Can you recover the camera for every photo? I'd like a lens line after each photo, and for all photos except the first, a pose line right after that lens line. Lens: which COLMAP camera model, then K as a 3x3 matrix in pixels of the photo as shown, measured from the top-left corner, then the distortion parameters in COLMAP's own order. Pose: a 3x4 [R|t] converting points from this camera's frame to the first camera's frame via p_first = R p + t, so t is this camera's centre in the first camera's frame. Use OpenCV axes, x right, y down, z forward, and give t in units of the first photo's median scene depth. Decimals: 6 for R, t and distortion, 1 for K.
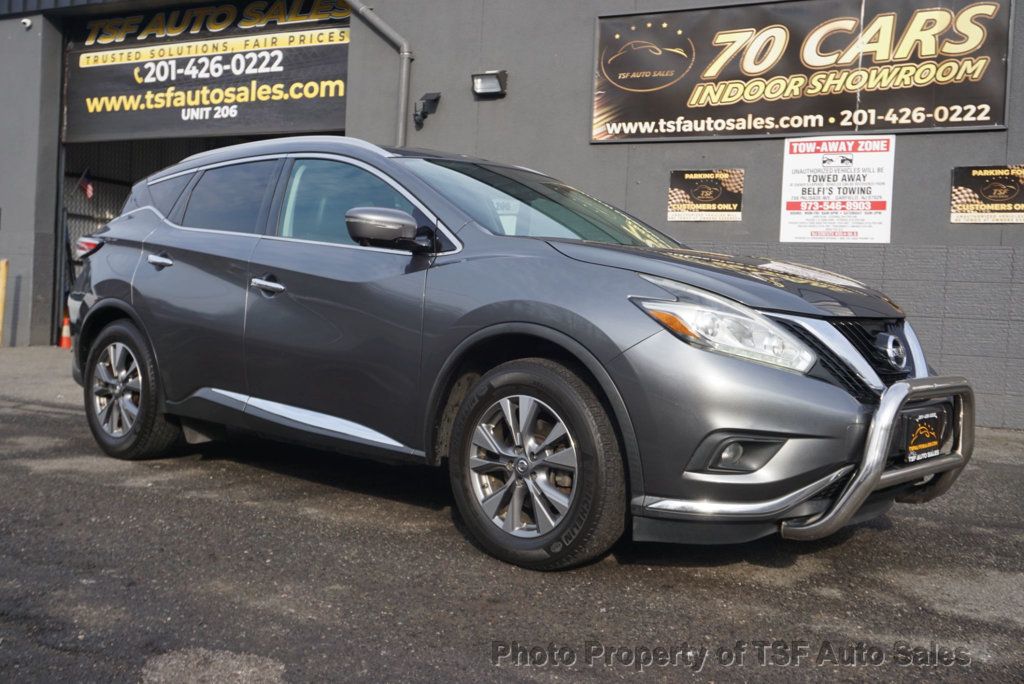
lens RADIAL K [[1098.0, 0, 514.2], [0, 1098.0, 338.0], [0, 0, 1]] dist [0.017994, 0.000000]
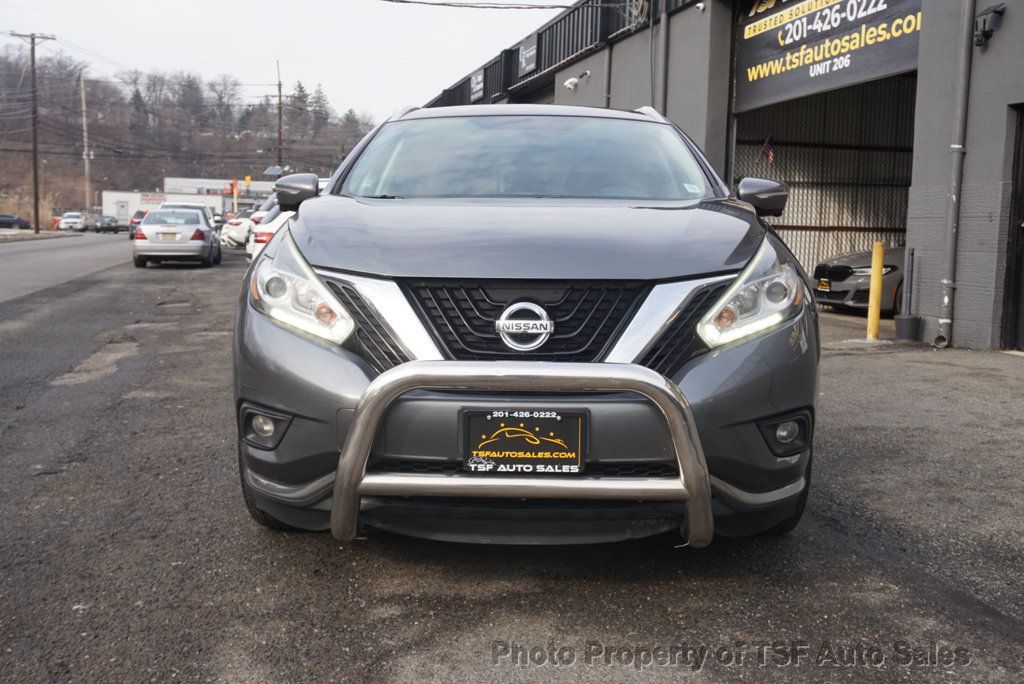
lens RADIAL K [[1098.0, 0, 511.6], [0, 1098.0, 344.2], [0, 0, 1]] dist [0.017994, 0.000000]
pose [[0.624704, 0.051996, -0.779128, 0.353350], [-0.020622, 0.998531, 0.050103, -0.004341], [0.780589, -0.015233, 0.624859, 0.198755]]
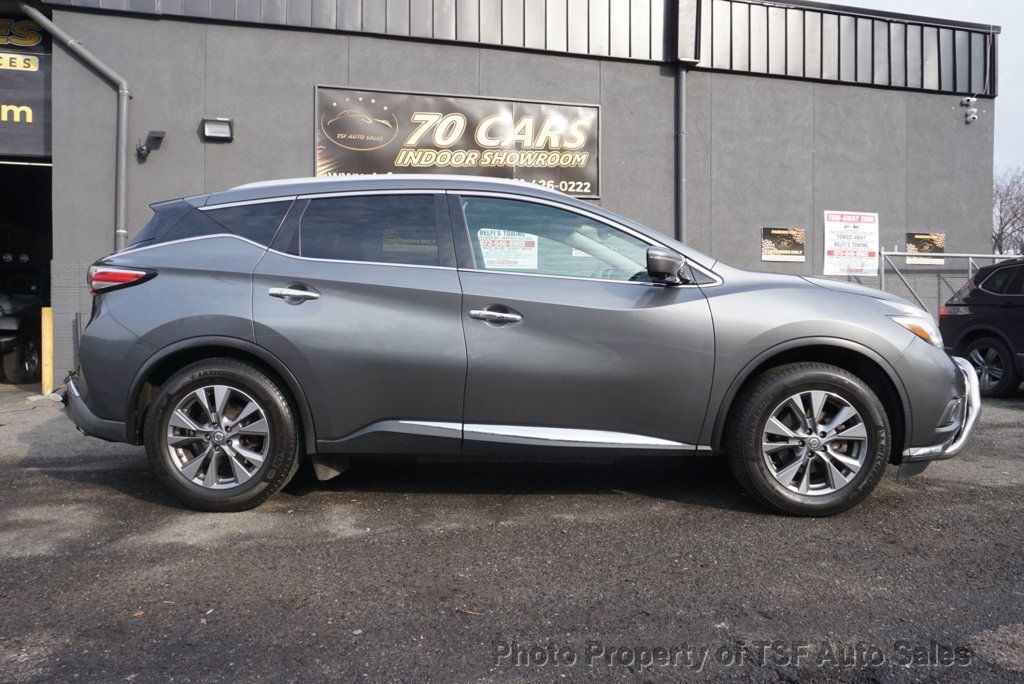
lens RADIAL K [[758.4, 0, 513.5], [0, 758.4, 338.3], [0, 0, 1]] dist [-0.022493, 0.009999]
pose [[0.747675, -0.061543, 0.661207, -0.316643], [0.051824, 0.998067, 0.034297, -0.023044], [-0.662040, 0.008623, 0.749419, 0.198643]]
